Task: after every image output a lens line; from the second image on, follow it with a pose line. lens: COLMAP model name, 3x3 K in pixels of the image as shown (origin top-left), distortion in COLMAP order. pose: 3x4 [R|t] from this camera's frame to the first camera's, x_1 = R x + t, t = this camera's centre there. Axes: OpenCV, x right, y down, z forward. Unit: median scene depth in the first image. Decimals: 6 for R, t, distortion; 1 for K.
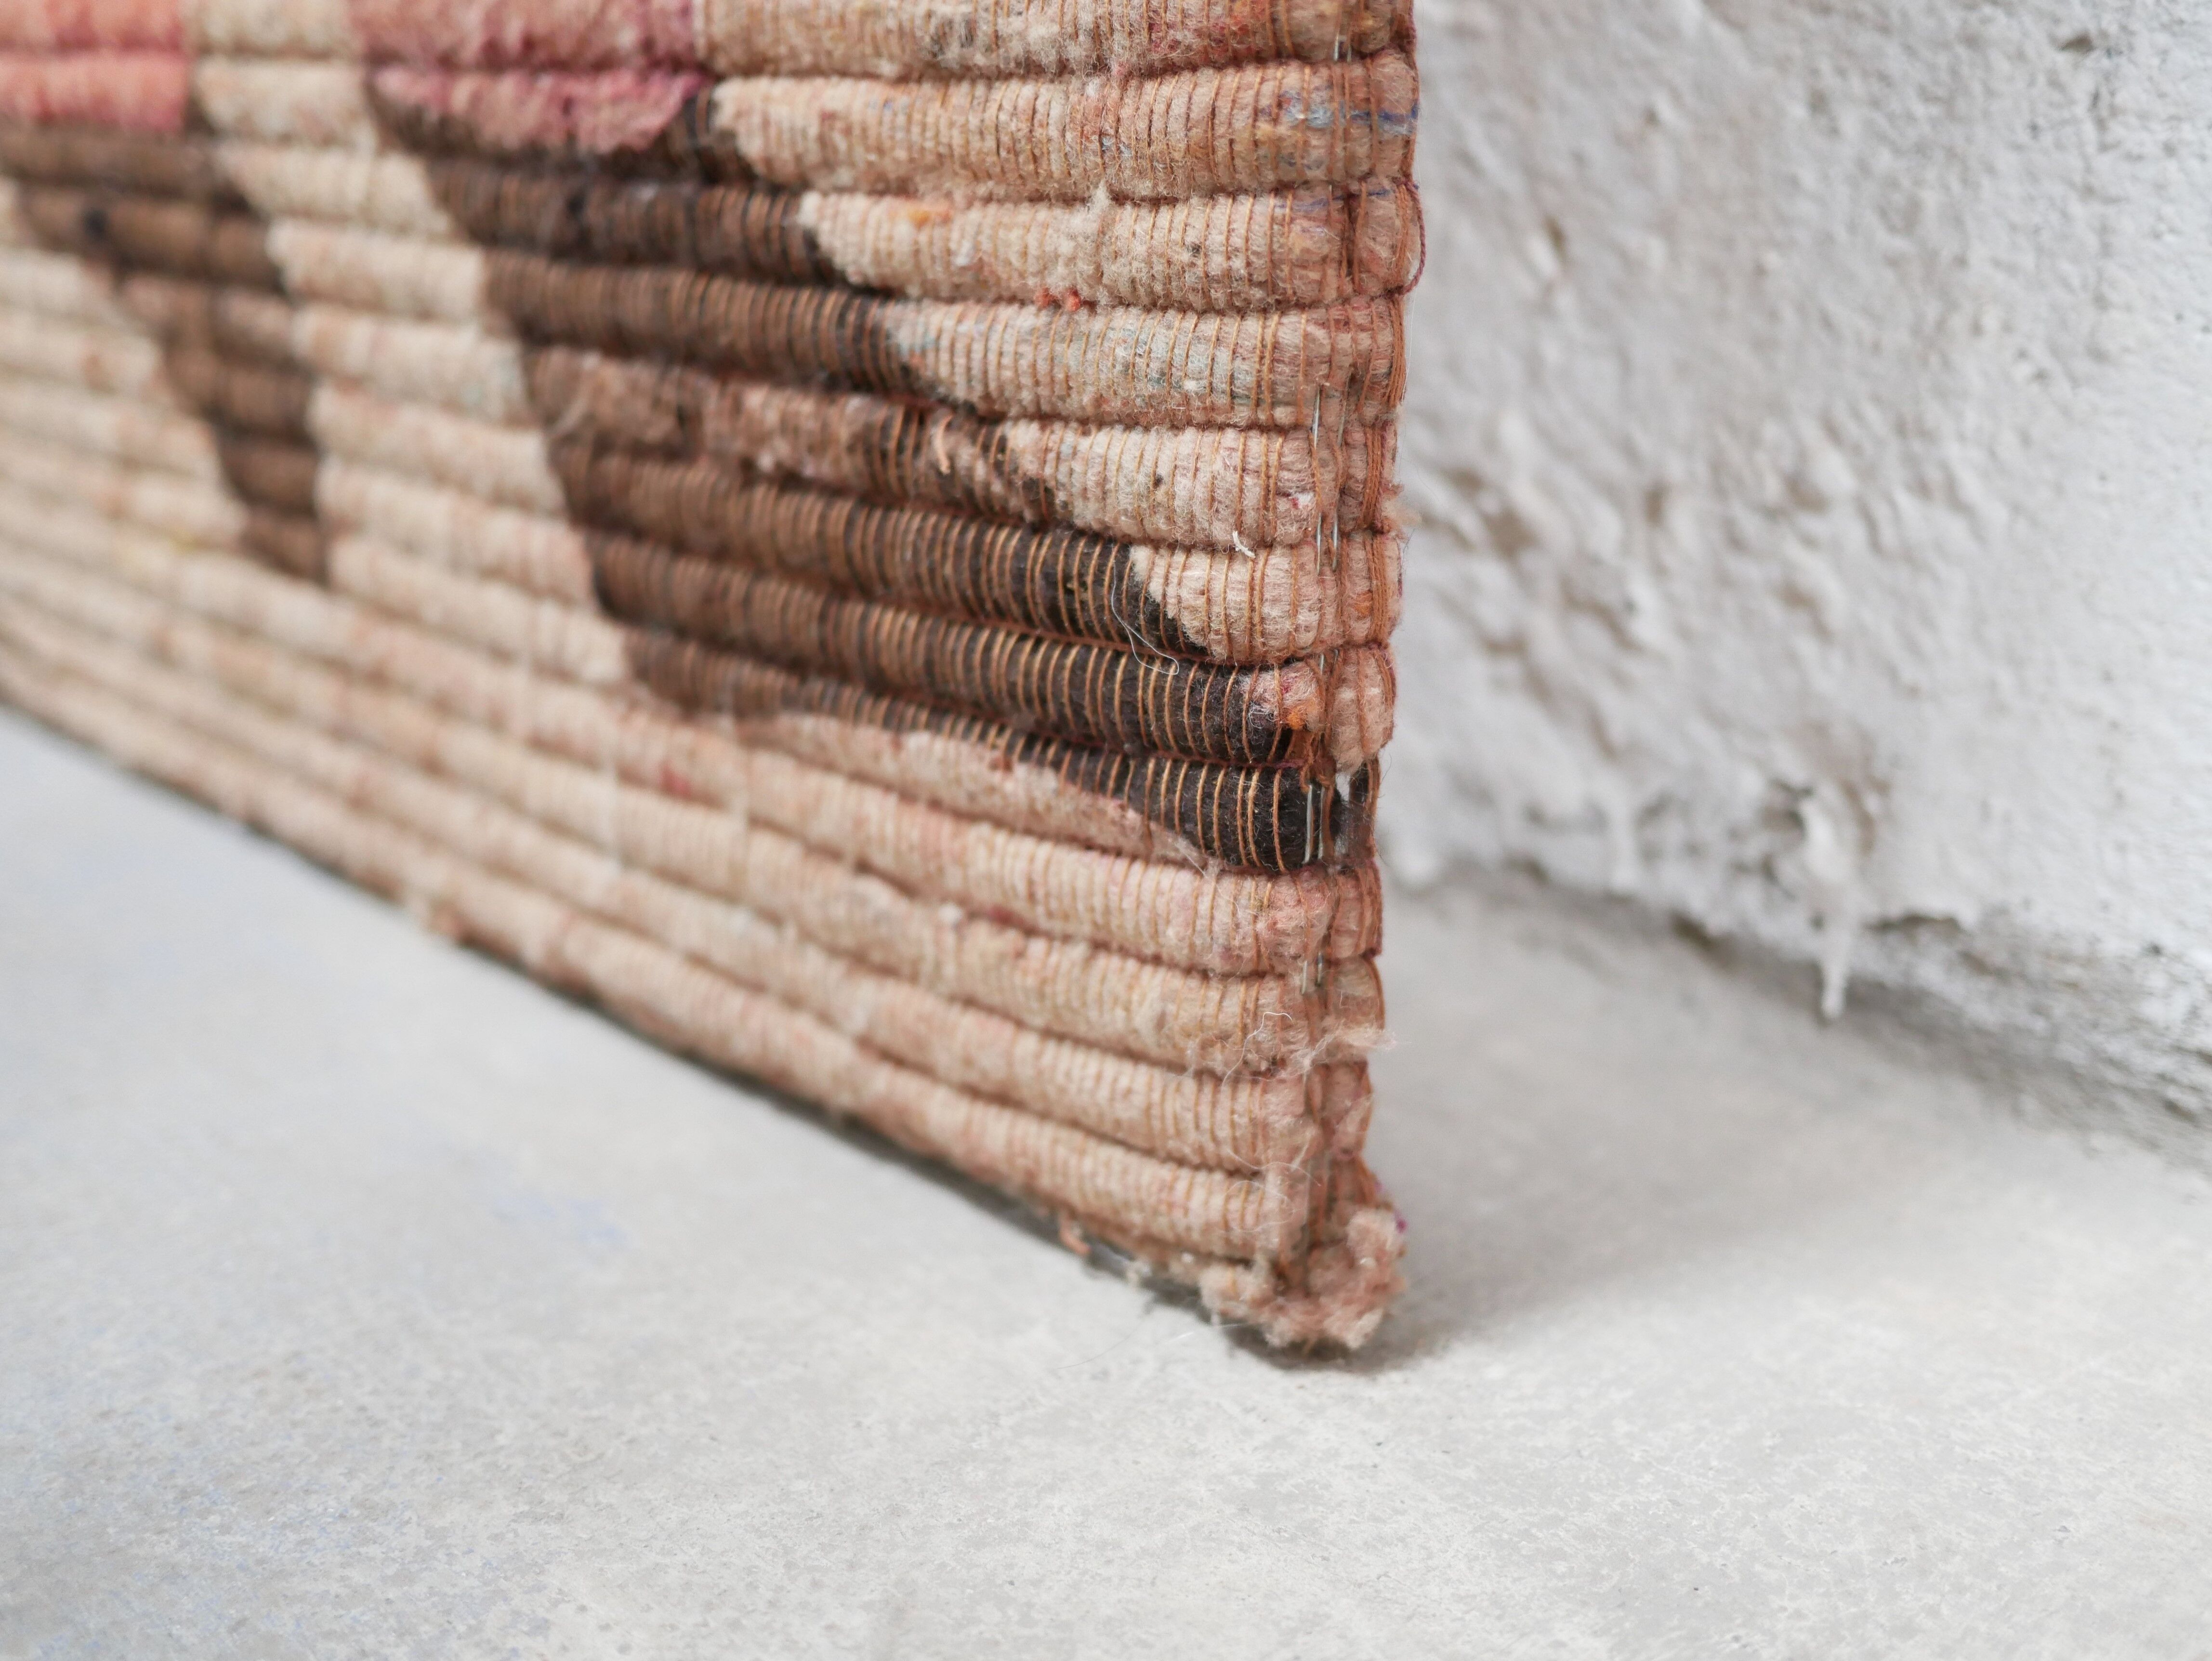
lens RADIAL K [[2511.1, 0, 1093.1], [0, 2511.1, 810.9], [0, 0, 1]] dist [-0.013845, 0.000000]
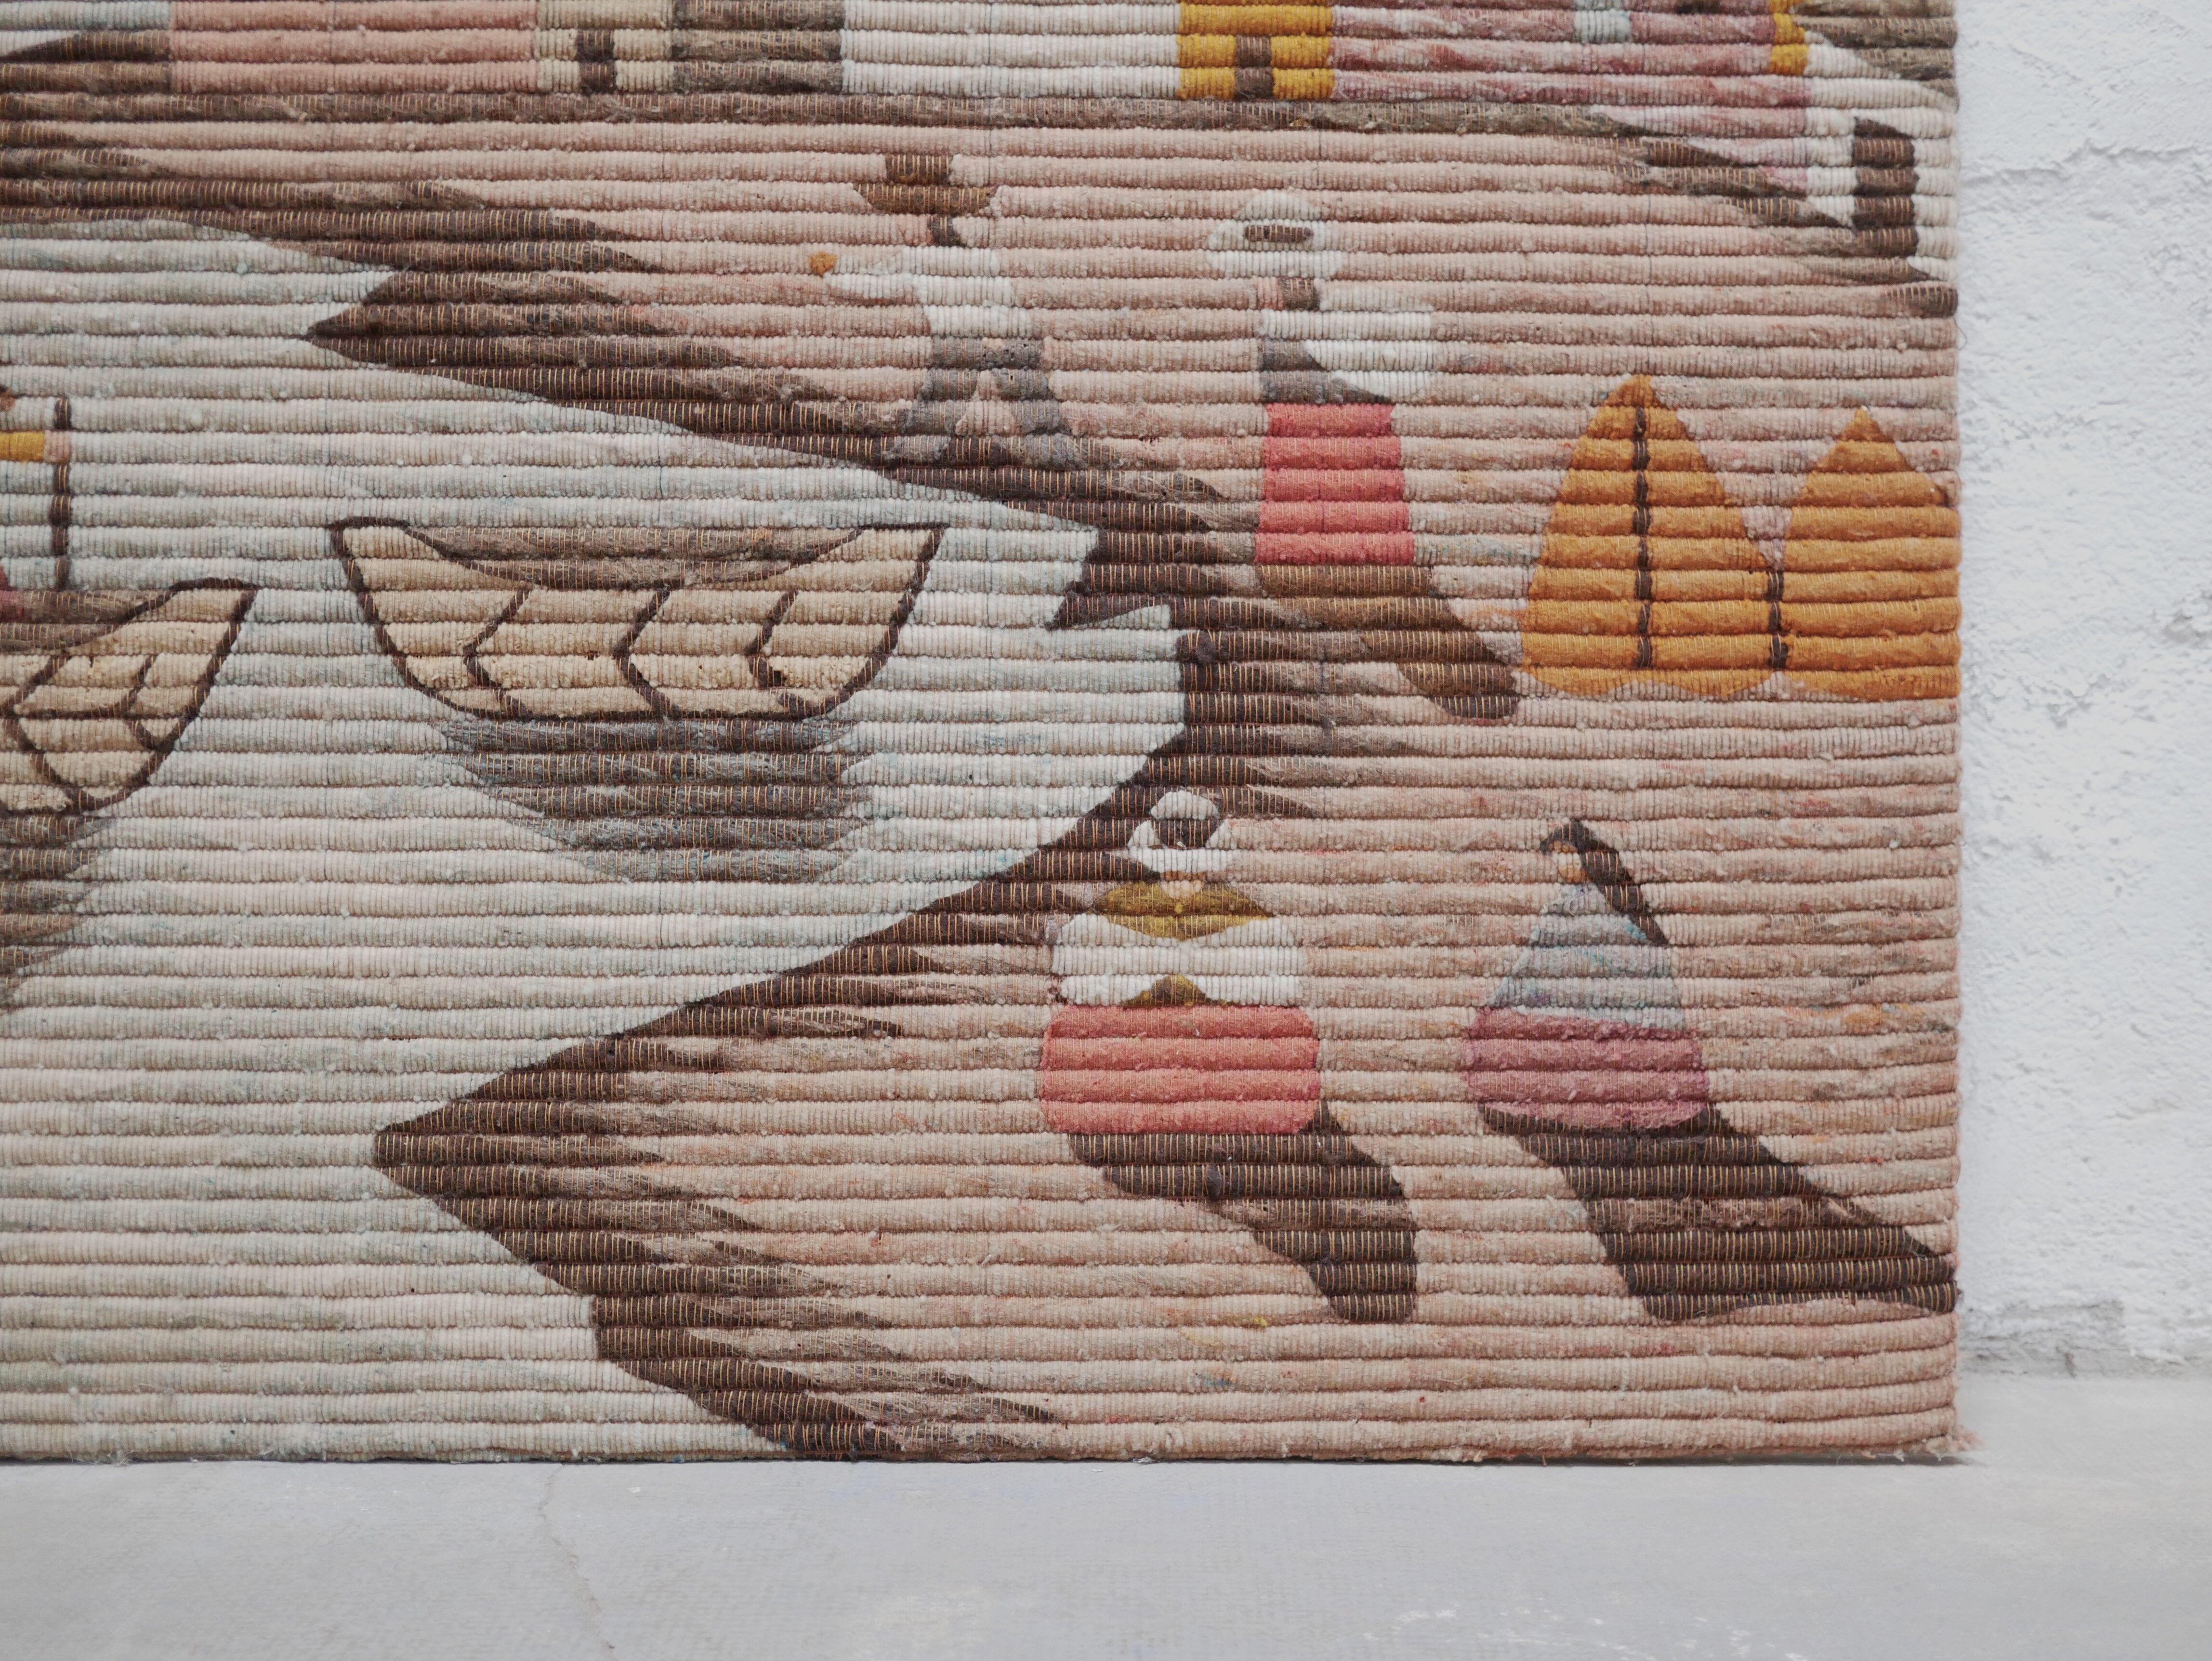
lens RADIAL K [[2511.1, 0, 1117.7], [0, 2511.1, 829.4], [0, 0, 1]] dist [-0.013845, 0.000000]
pose [[0.668669, -0.019790, 0.743297, -2.687033], [0.223087, 0.958932, -0.175159, -0.218024], [-0.709305, 0.282943, 0.645624, -0.519114]]
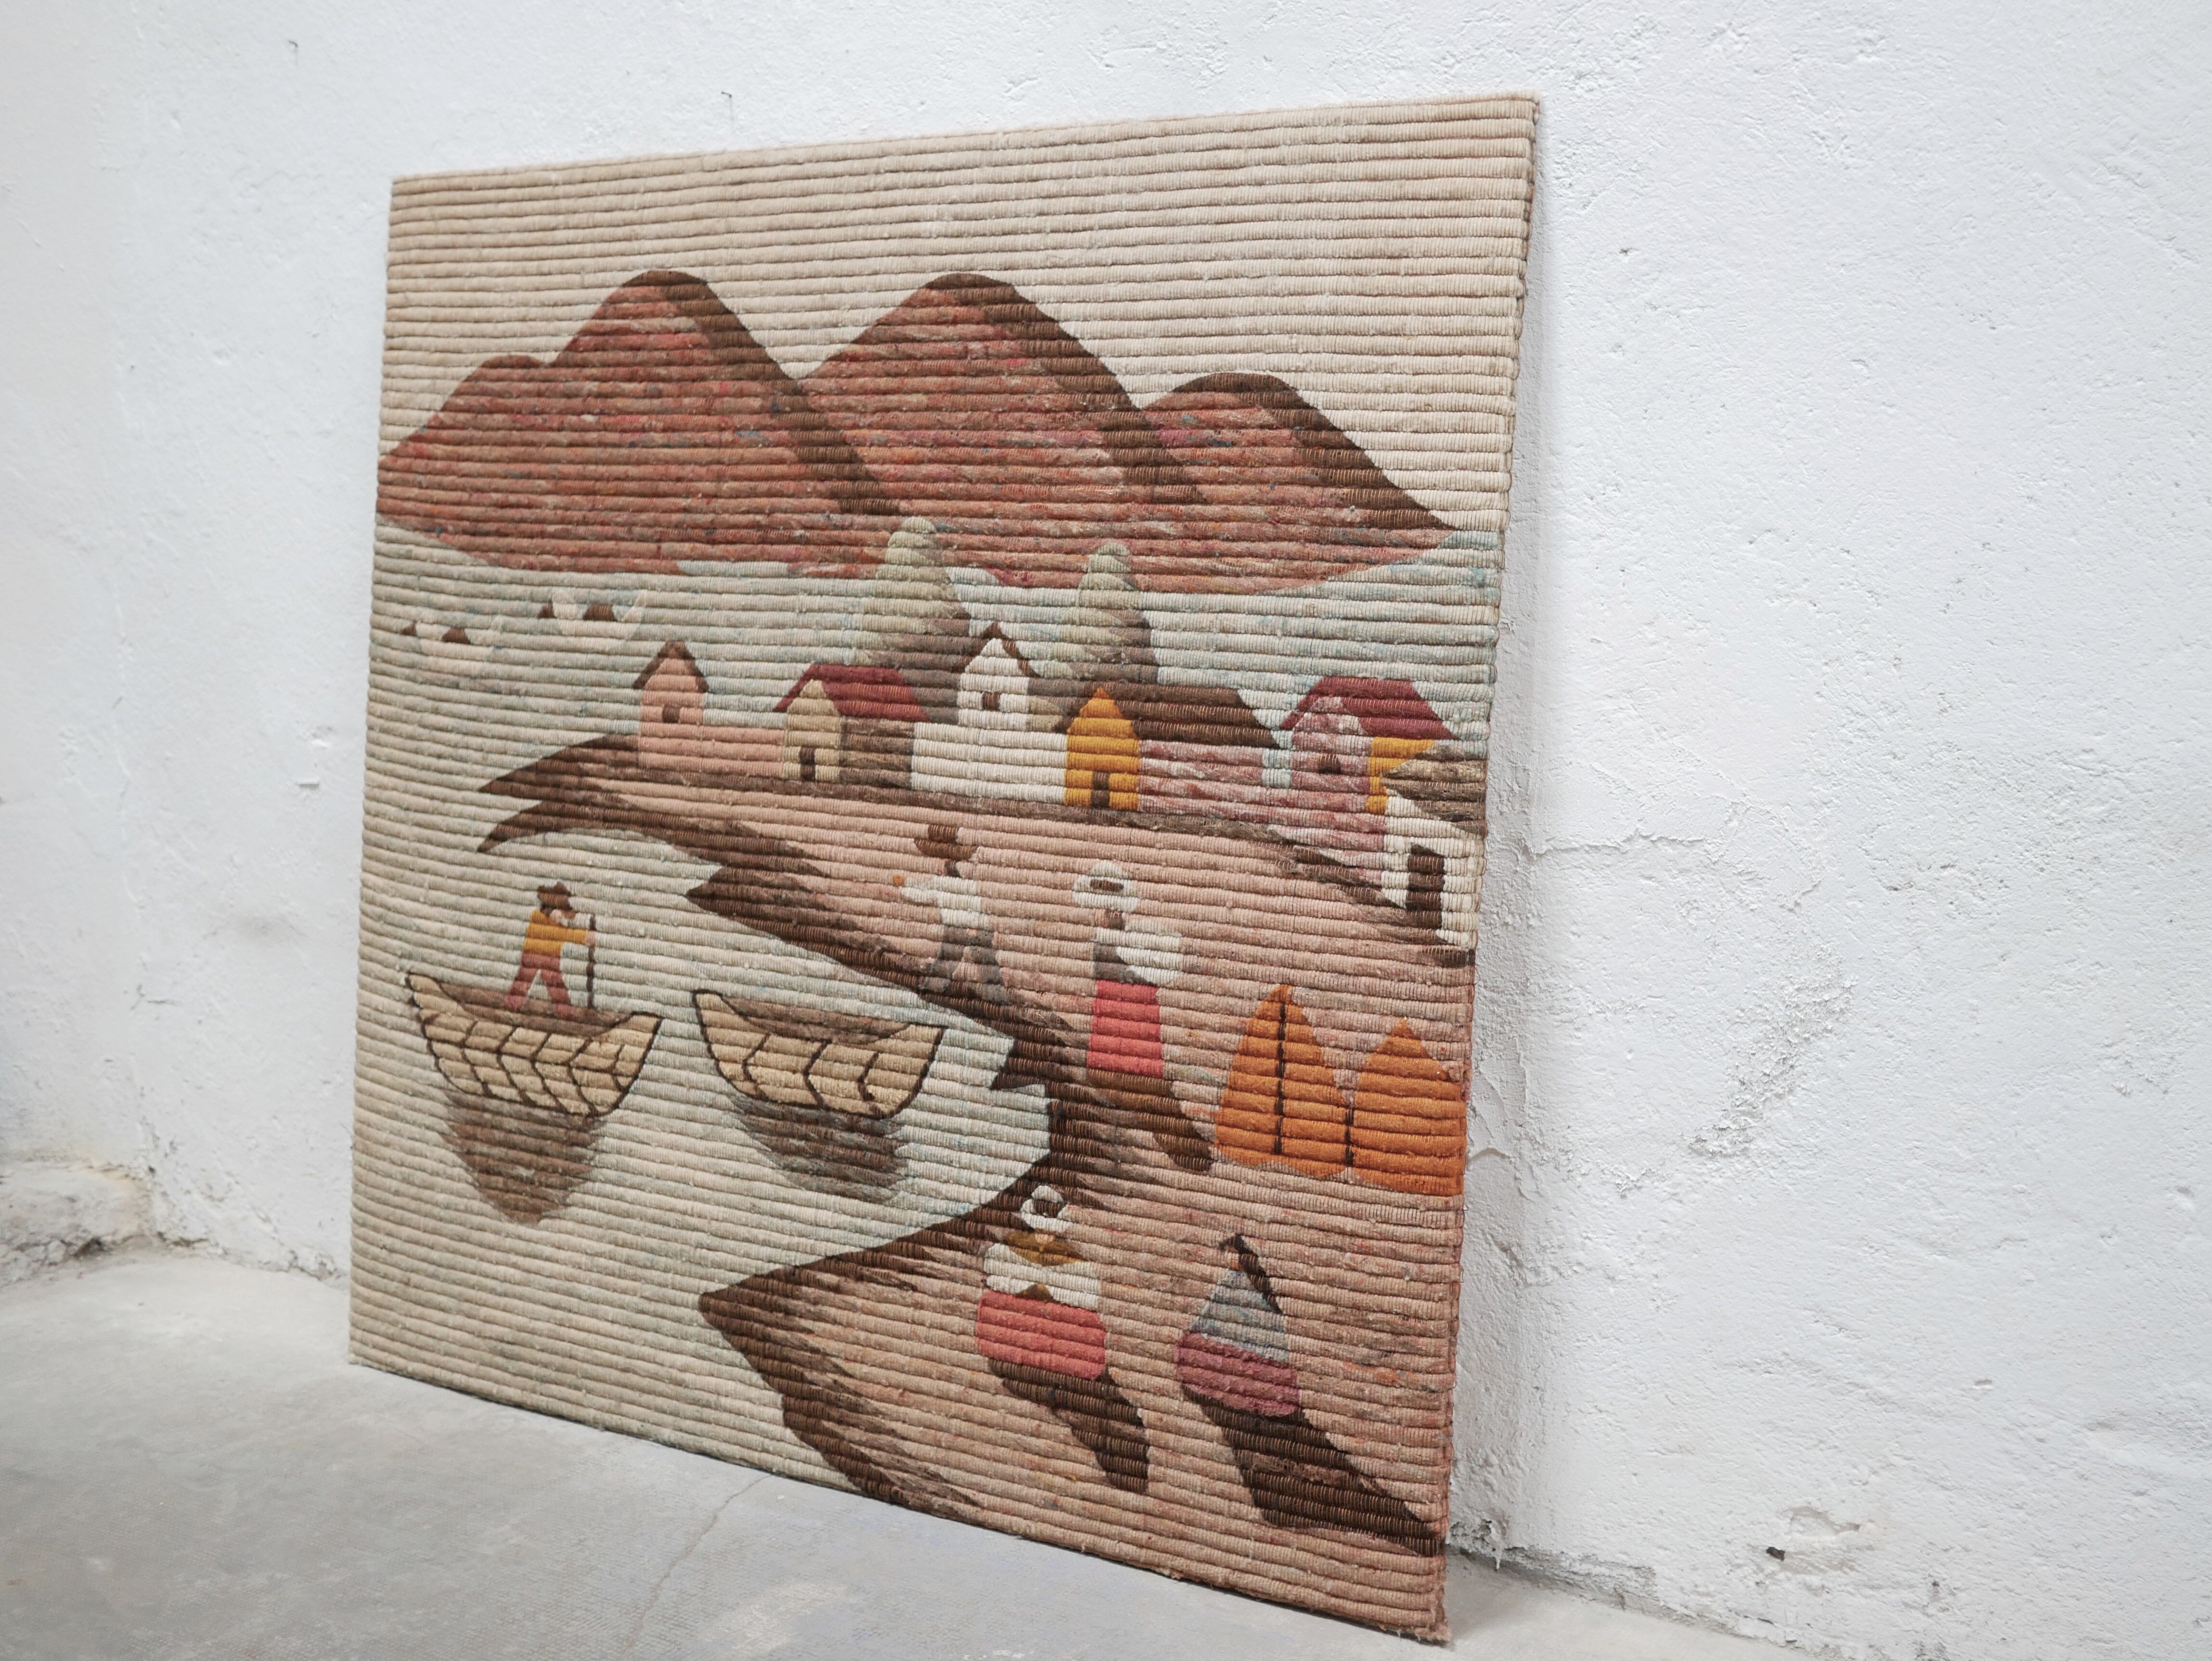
lens RADIAL K [[2511.1, 0, 1087.1], [0, 2511.1, 831.4], [0, 0, 1]] dist [-0.013845, 0.000000]
pose [[0.959098, -0.005204, 0.283028, -1.917653], [0.061227, 0.979977, -0.189462, -0.468164], [-0.276375, 0.199041, 0.940213, -3.782441]]
